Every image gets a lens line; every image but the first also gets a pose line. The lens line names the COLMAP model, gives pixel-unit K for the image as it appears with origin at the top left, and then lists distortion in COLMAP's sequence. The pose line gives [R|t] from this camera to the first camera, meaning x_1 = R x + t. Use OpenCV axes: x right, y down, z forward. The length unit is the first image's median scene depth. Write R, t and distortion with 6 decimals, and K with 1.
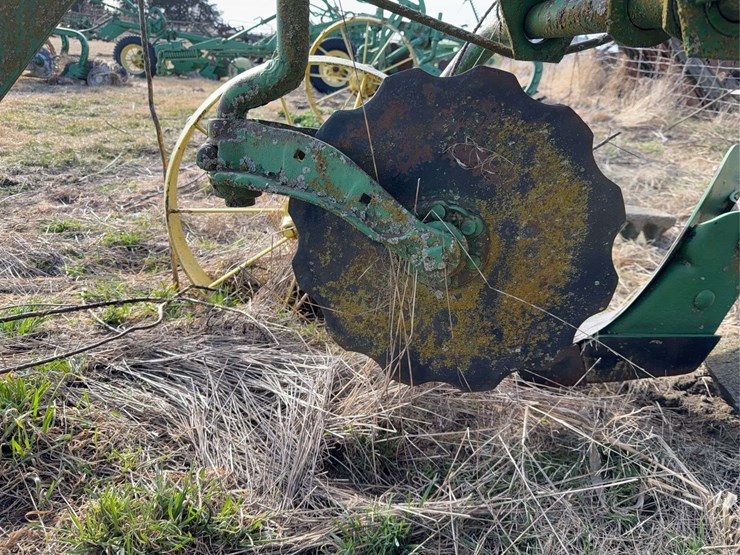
lens RADIAL K [[553.7, 0, 370.8], [0, 553.7, 276.5], [0, 0, 1]] dist [0.037601, -0.059162]
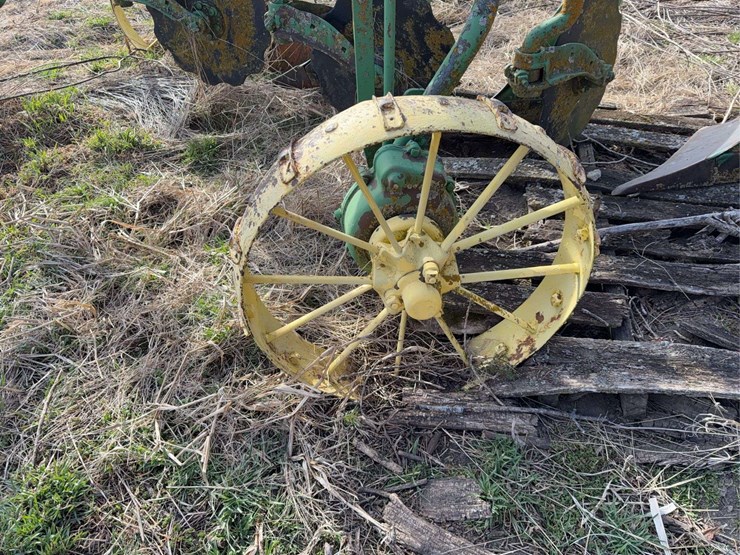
lens RADIAL K [[553.7, 0, 369.5], [0, 553.7, 278.1], [0, 0, 1]] dist [0.037601, -0.059162]
pose [[0.997629, -0.018701, -0.066228, 0.680778], [0.042485, 0.924447, 0.378936, 0.064267], [0.054138, -0.380852, 0.923050, -1.147067]]
